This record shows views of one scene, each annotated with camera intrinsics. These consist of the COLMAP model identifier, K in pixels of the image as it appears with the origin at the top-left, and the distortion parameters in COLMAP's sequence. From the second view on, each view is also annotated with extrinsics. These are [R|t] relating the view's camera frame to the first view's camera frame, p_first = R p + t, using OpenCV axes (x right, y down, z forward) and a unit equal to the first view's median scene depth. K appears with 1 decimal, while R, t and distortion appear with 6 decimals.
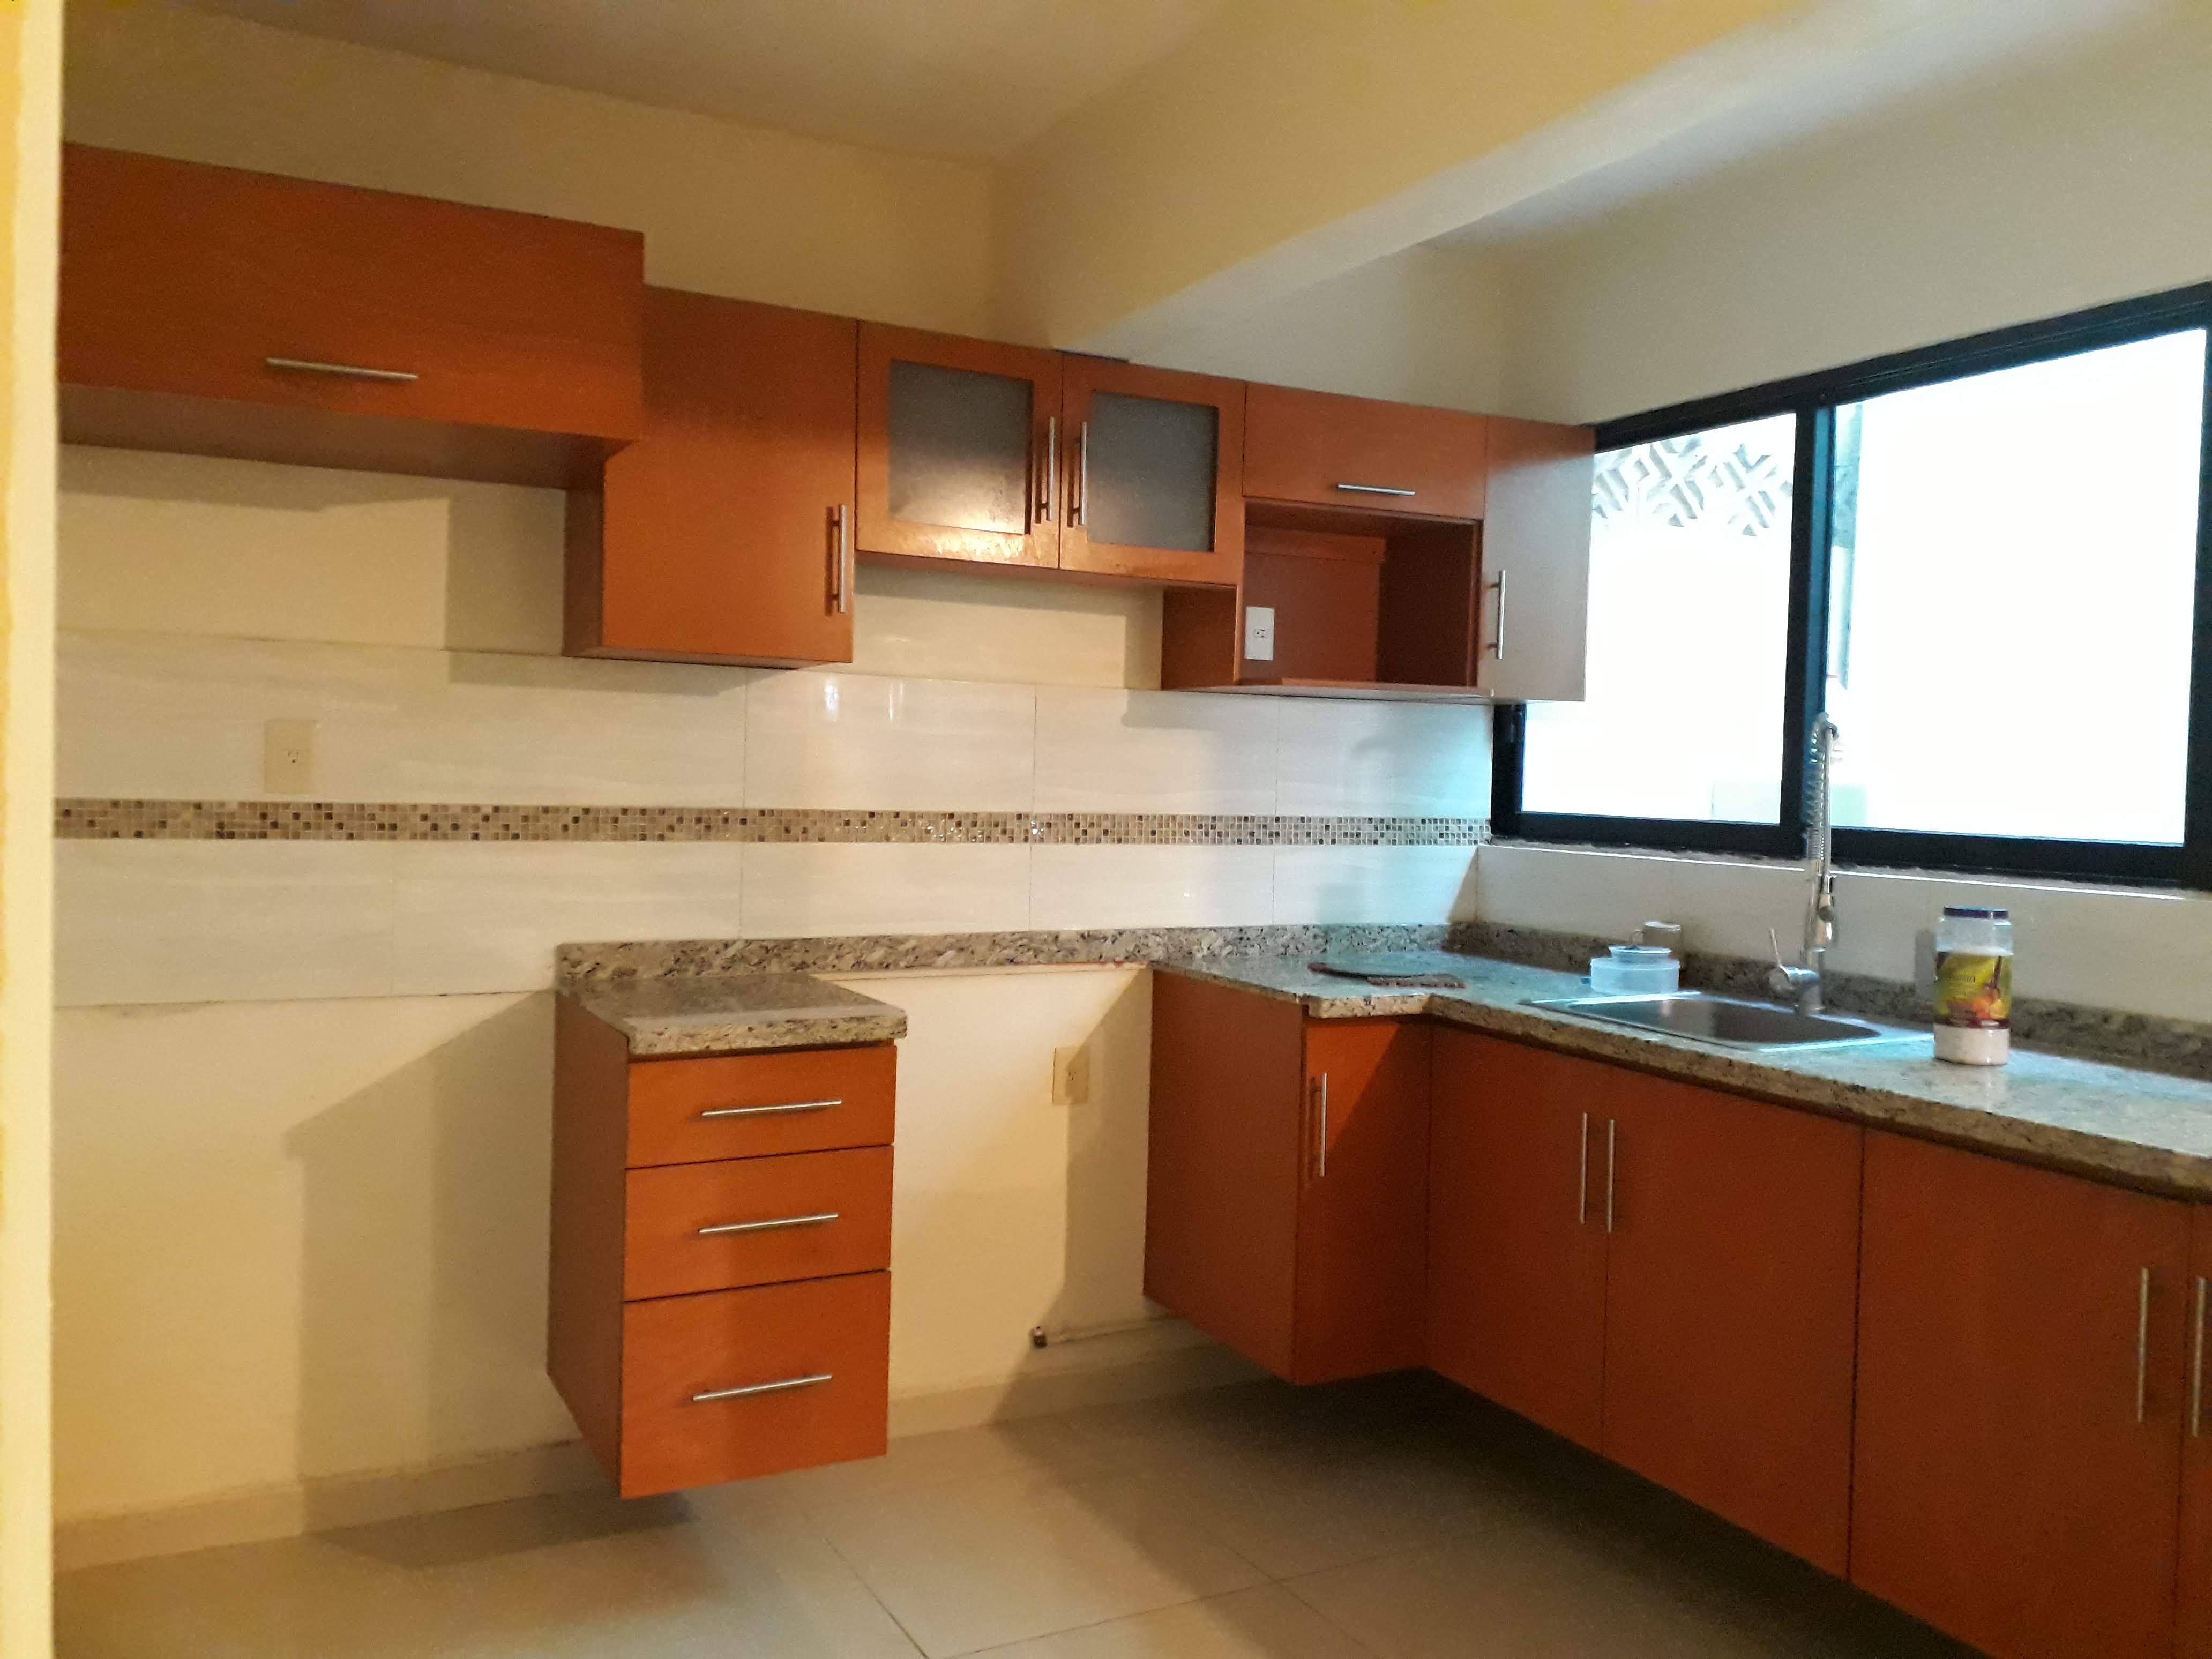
lens RADIAL K [[1745.0, 0, 1106.0], [0, 1745.0, 829.5], [0, 0, 1]] dist [0.216580, -0.440851]
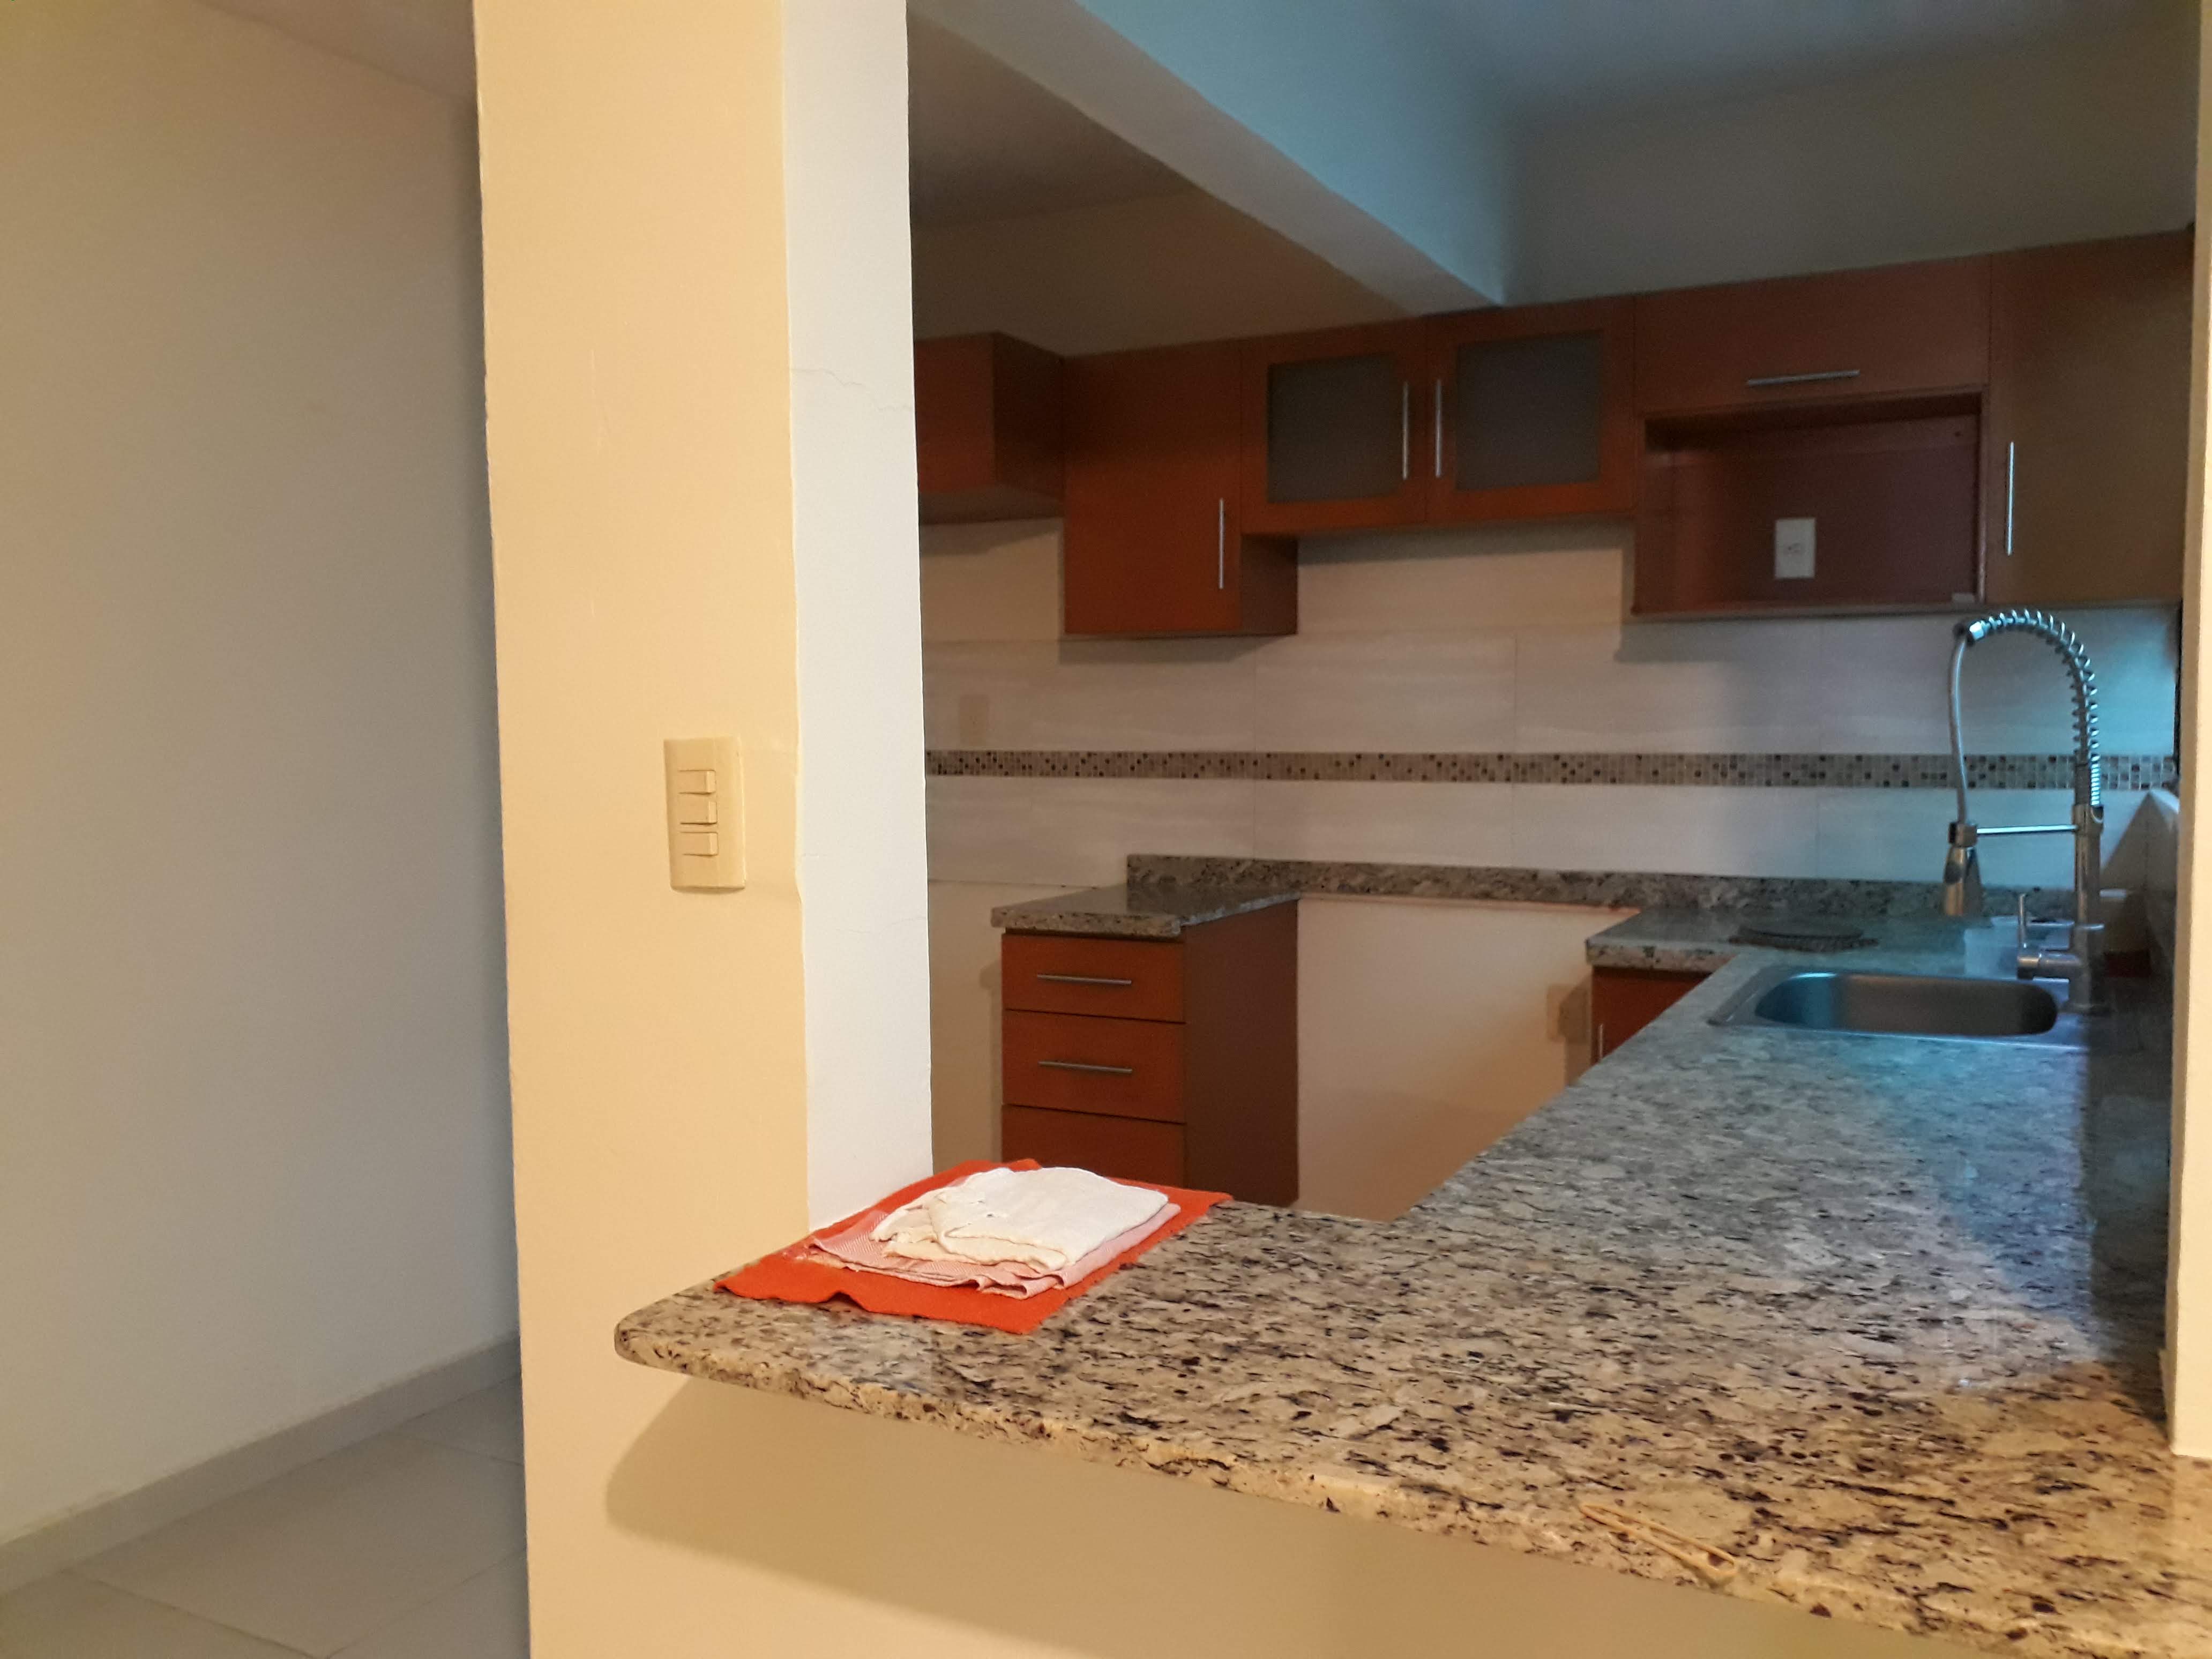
lens RADIAL K [[1745.0, 0, 1106.0], [0, 1745.0, 829.5], [0, 0, 1]] dist [0.216580, -0.440851]
pose [[0.562945, 0.027002, -0.826053, 0.694857], [-0.005307, 0.999564, 0.029057, 0.006382], [0.826477, -0.011974, 0.562843, 0.217485]]
